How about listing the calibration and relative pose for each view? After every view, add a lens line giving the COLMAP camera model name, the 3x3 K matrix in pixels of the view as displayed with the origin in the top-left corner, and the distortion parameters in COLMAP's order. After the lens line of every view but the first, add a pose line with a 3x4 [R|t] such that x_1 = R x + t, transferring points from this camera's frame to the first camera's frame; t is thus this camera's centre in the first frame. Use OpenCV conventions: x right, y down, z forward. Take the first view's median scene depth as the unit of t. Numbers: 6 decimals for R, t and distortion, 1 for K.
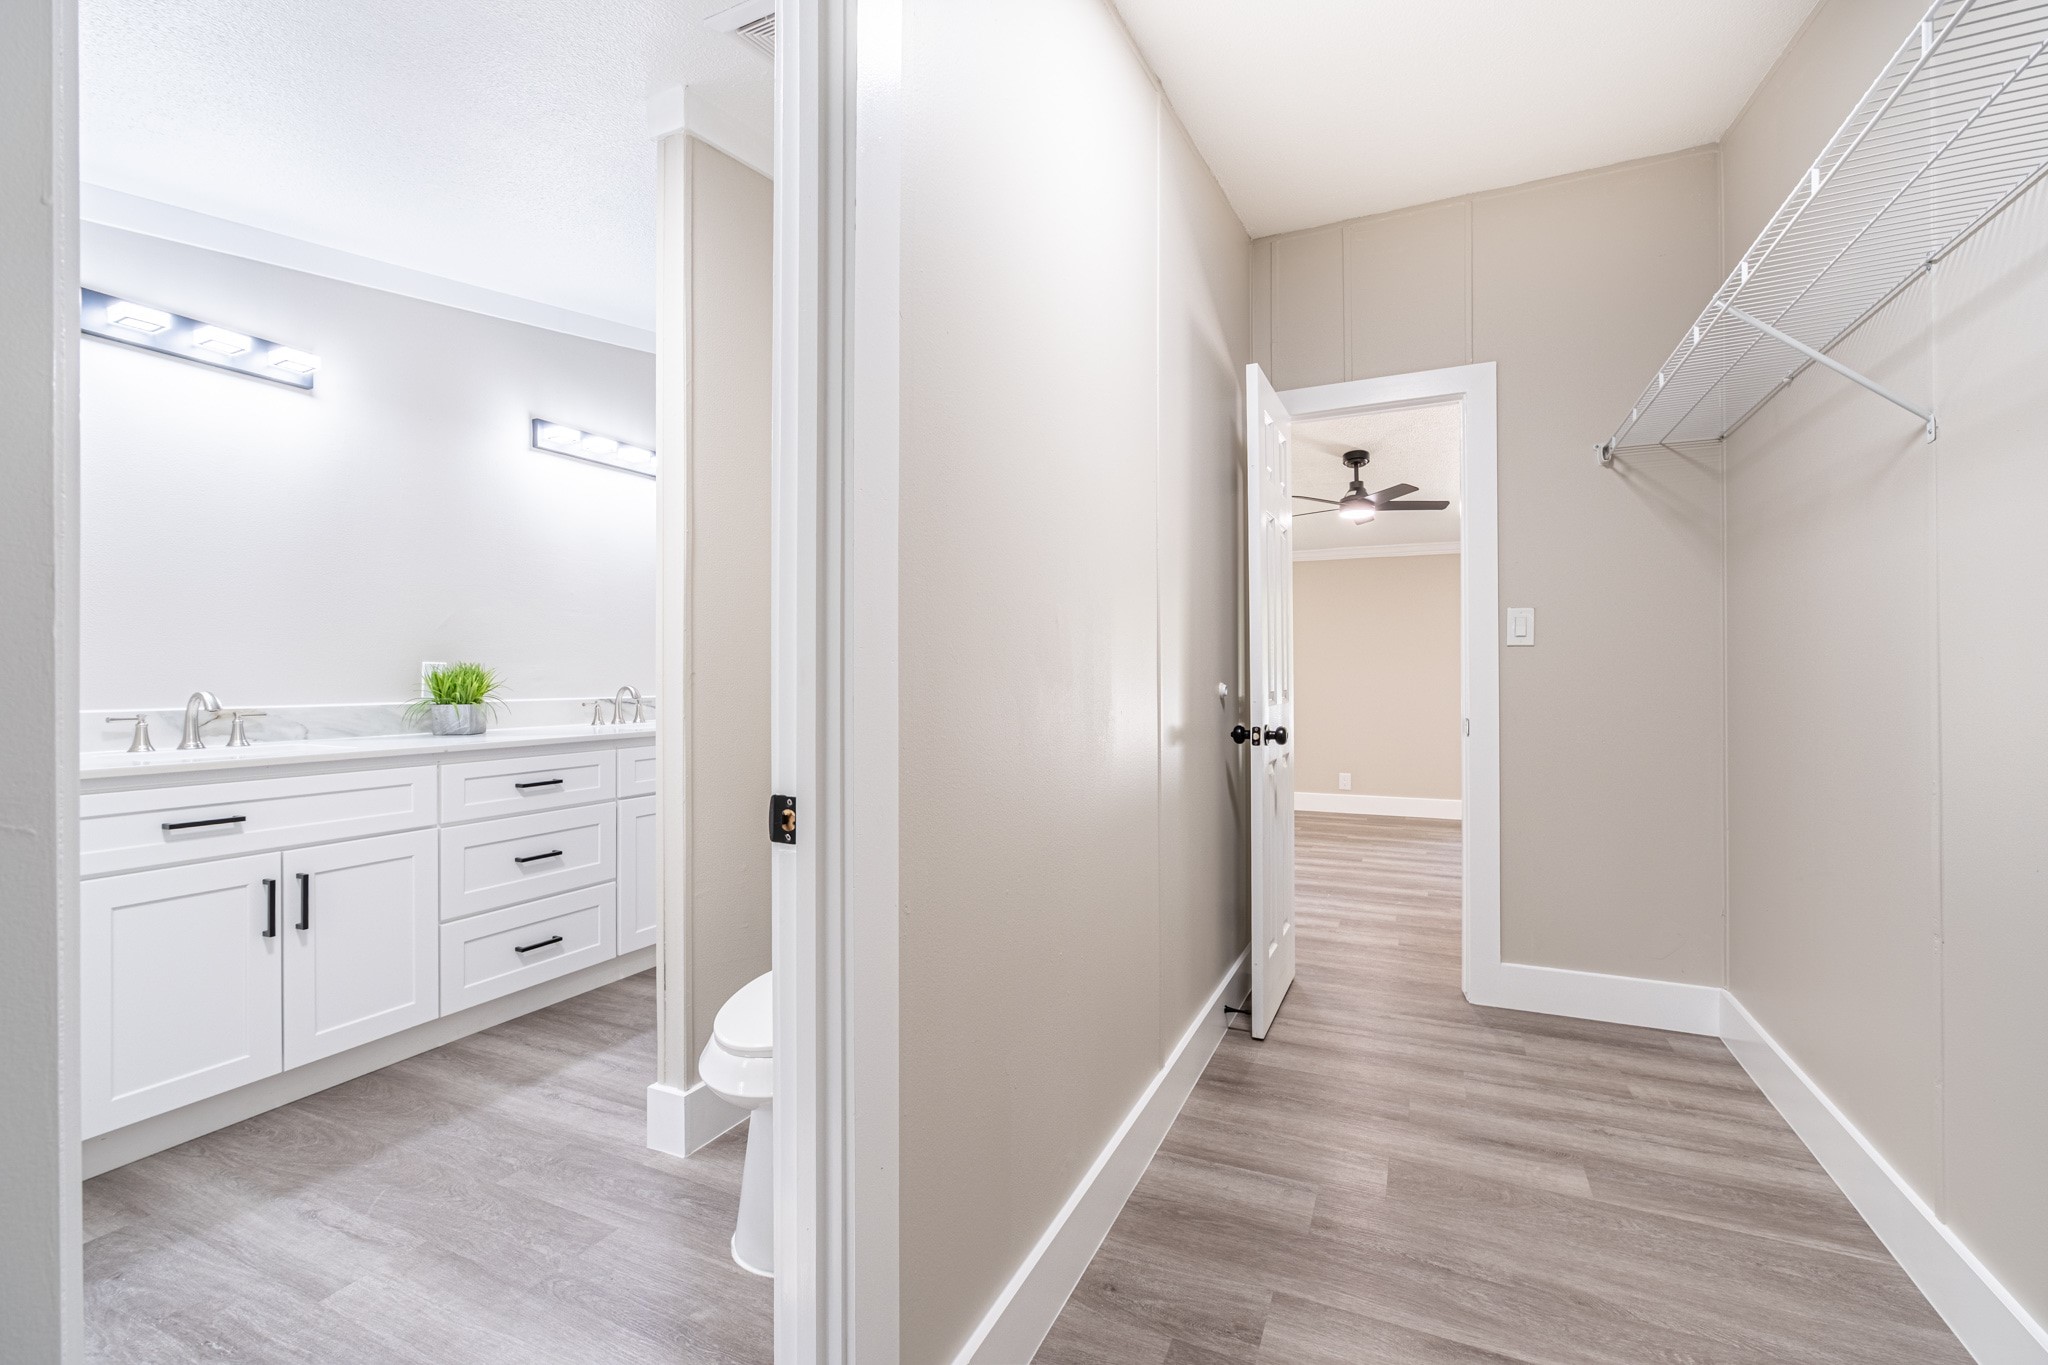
lens RADIAL K [[856.7, 0, 1025.7], [0, 856.7, 678.3], [0, 0, 1]] dist [-0.004534, 0.001006]
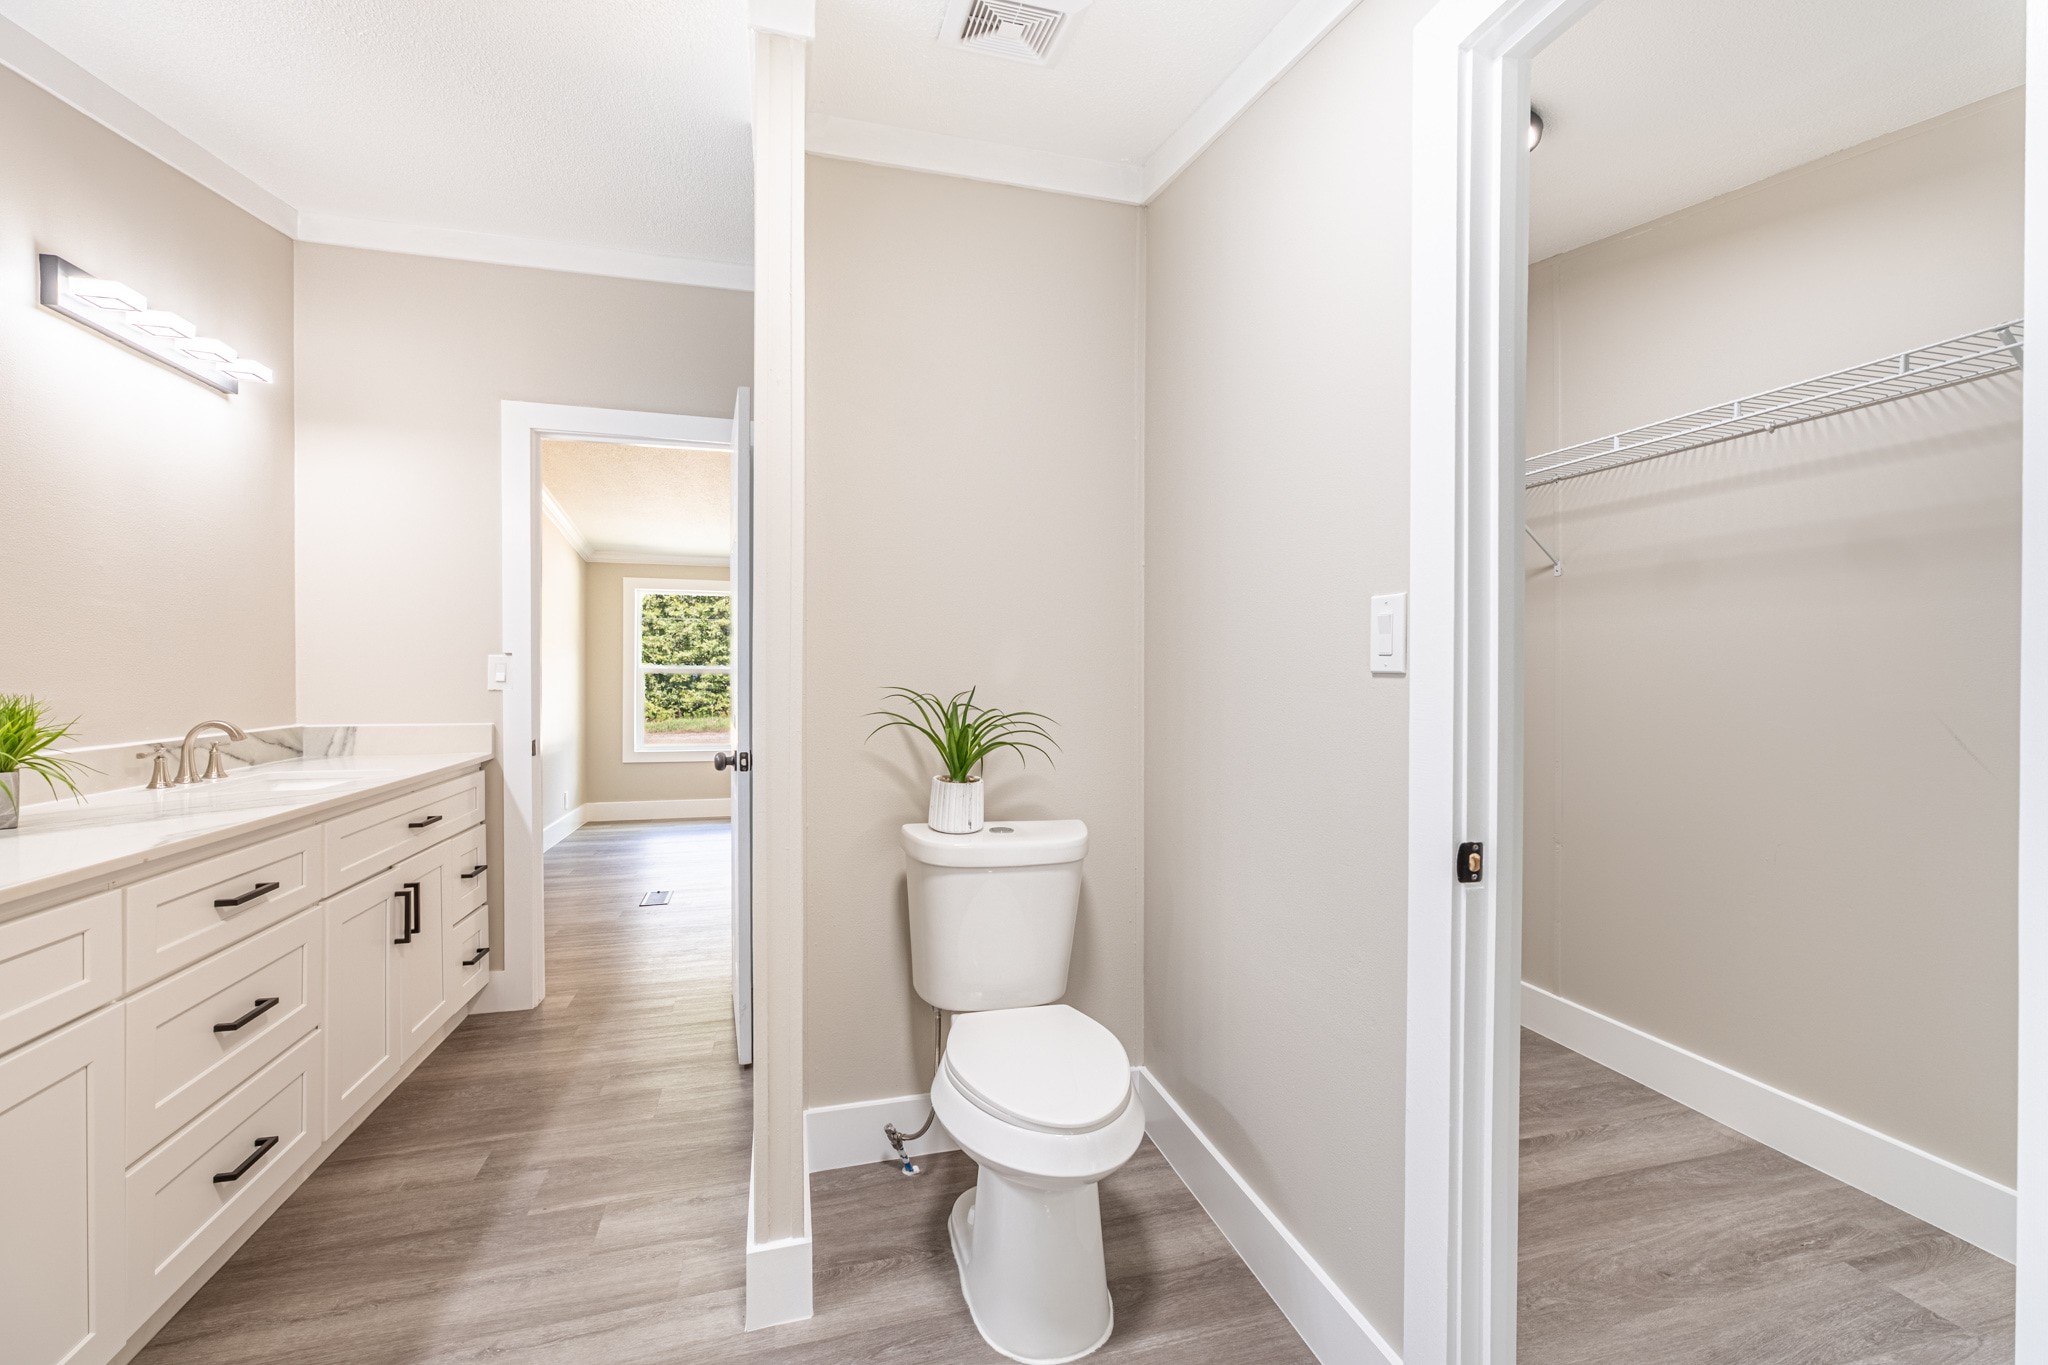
lens RADIAL K [[856.7, 0, 1031.9], [0, 856.7, 678.6], [0, 0, 1]] dist [-0.004534, 0.001006]
pose [[0.757123, -0.004375, 0.653257, -0.589006], [-0.000352, 0.999975, 0.007106, -0.037999], [-0.653272, -0.005610, 0.757103, 0.195232]]
